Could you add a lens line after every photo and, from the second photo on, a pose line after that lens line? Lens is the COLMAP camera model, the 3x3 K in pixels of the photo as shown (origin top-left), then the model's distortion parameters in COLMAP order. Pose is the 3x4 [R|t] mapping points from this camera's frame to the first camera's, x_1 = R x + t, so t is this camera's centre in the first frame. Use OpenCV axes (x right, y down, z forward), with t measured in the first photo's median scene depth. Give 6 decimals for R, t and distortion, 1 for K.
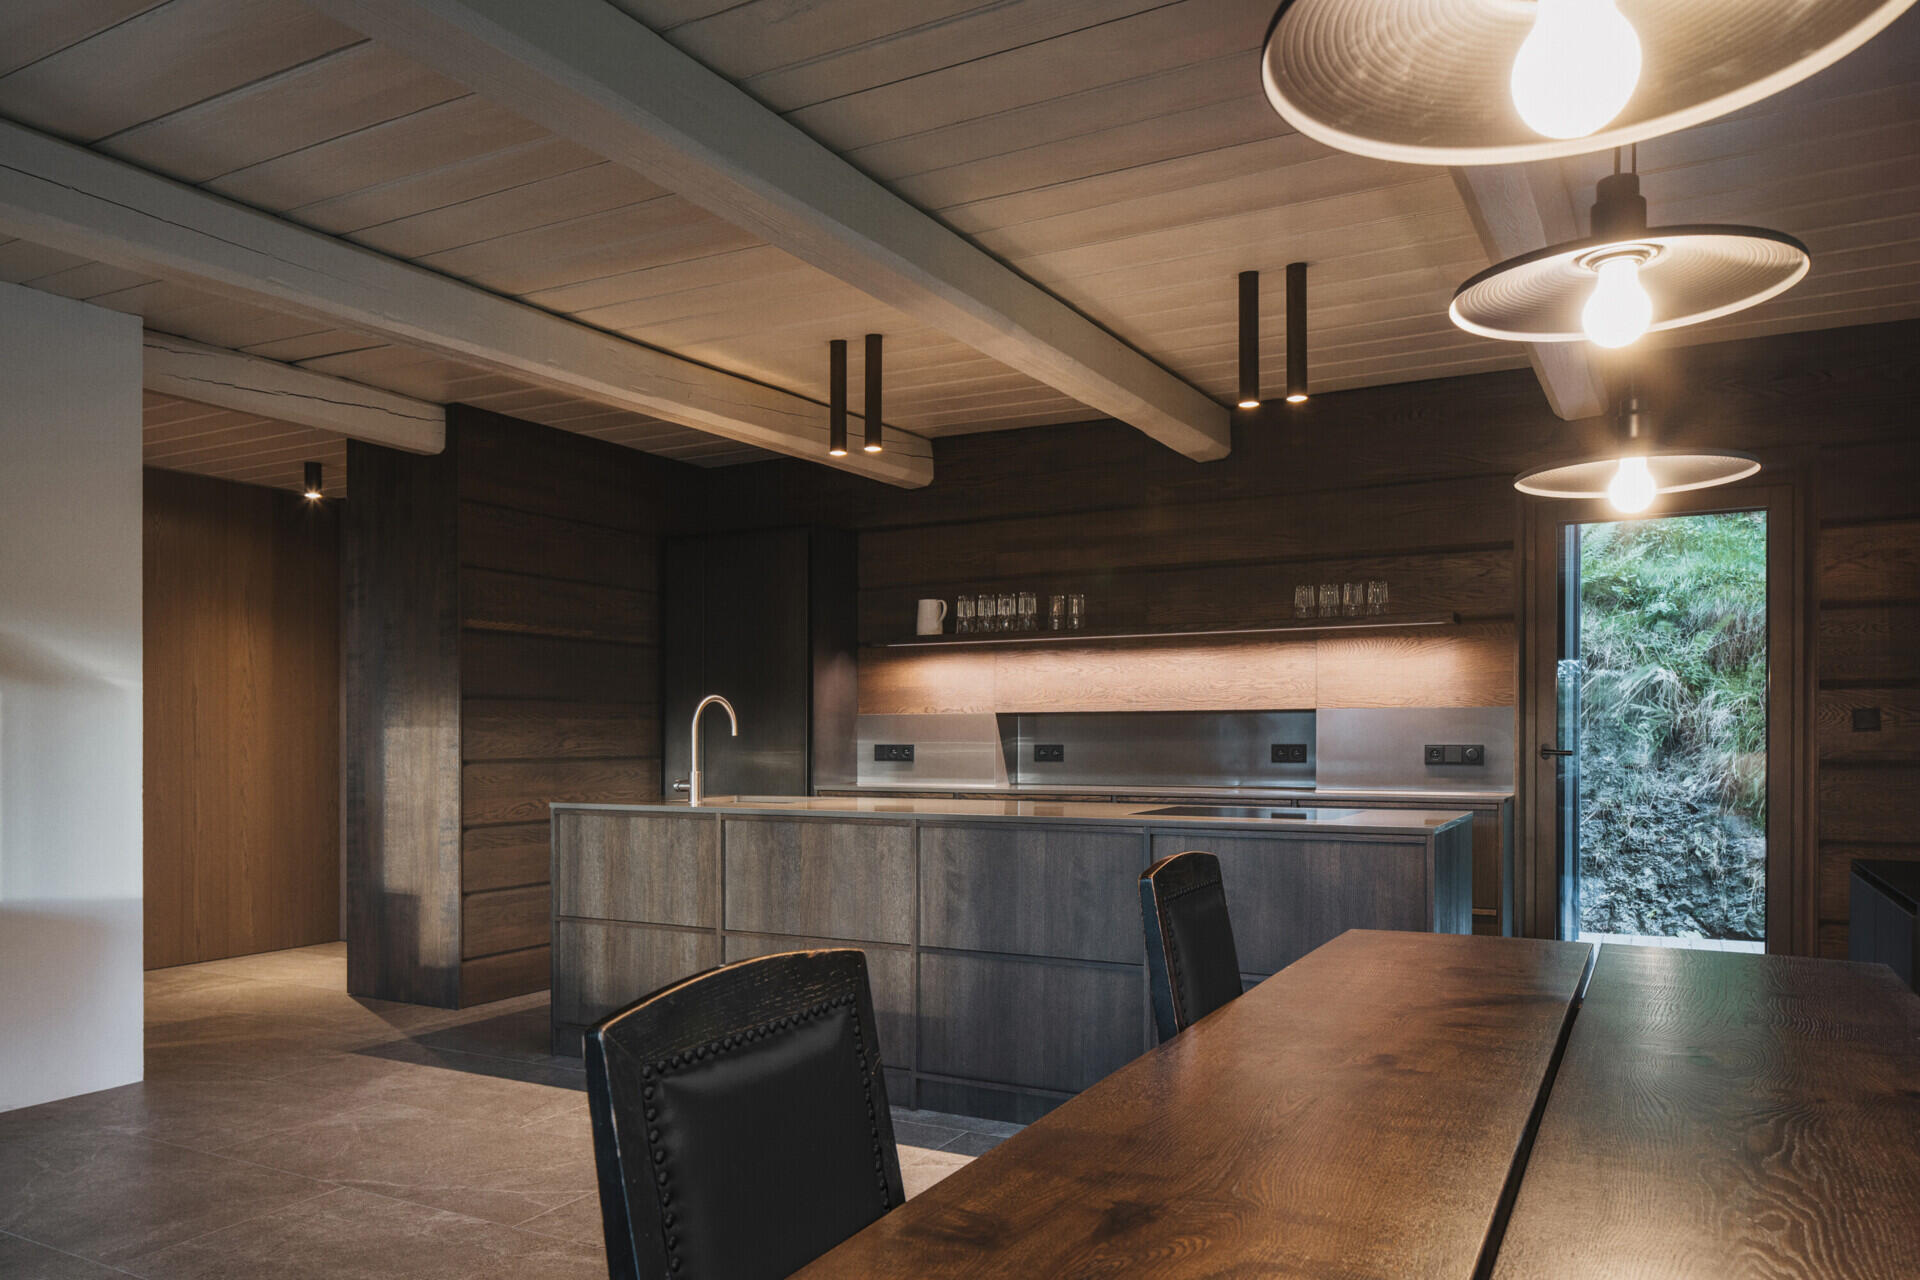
lens RADIAL K [[1247.8, 0, 965.2], [0, 1247.8, 748.2], [0, 0, 1]] dist [-0.033338, 0.061258]
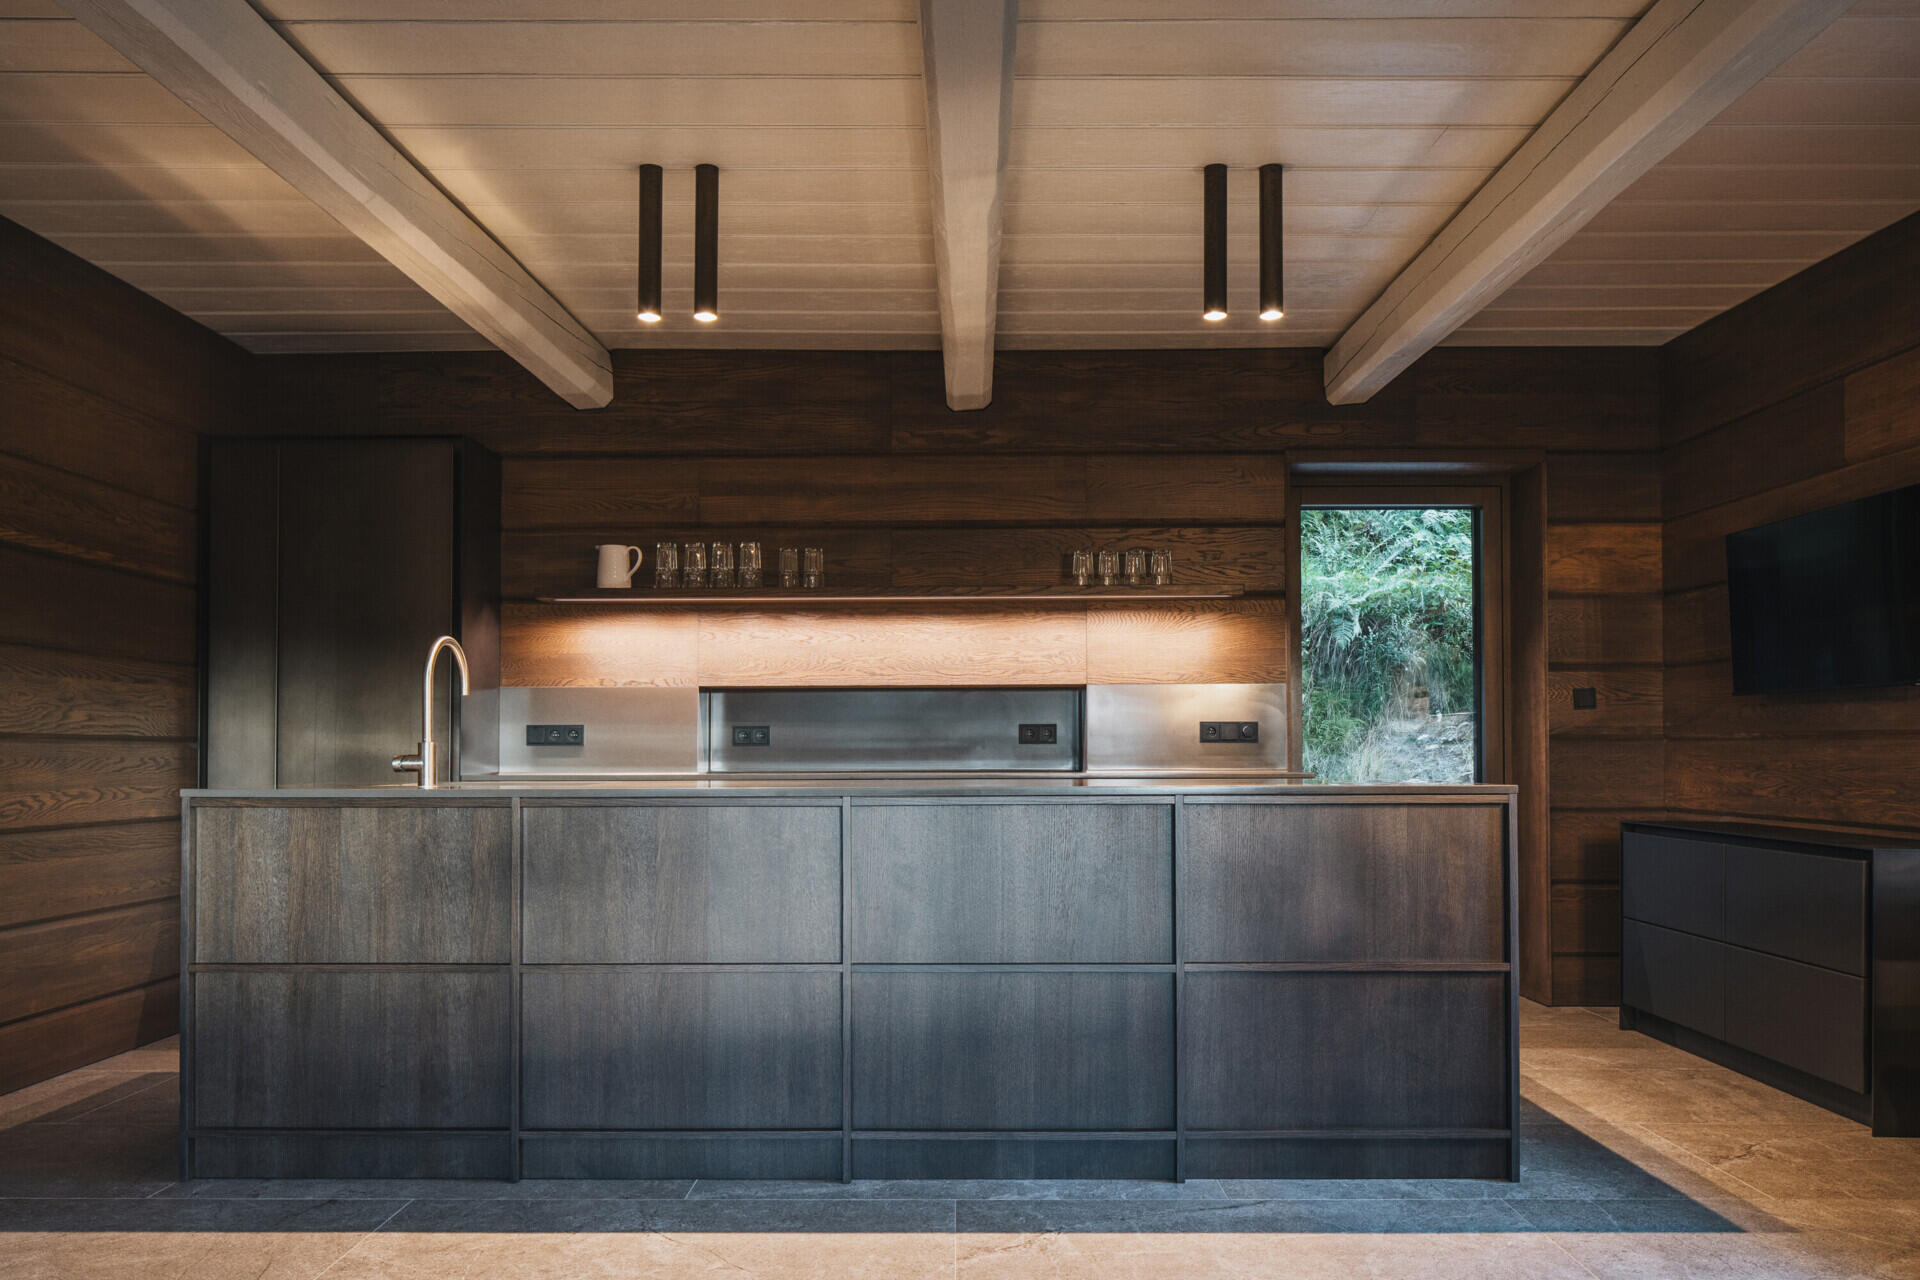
lens RADIAL K [[1247.8, 0, 965.2], [0, 1247.8, 748.2], [0, 0, 1]] dist [-0.033338, 0.061258]
pose [[0.893074, 0.002118, 0.449904, -0.230287], [0.002418, 0.999952, -0.009507, 0.025789], [-0.449903, 0.009579, 0.893026, 0.213328]]
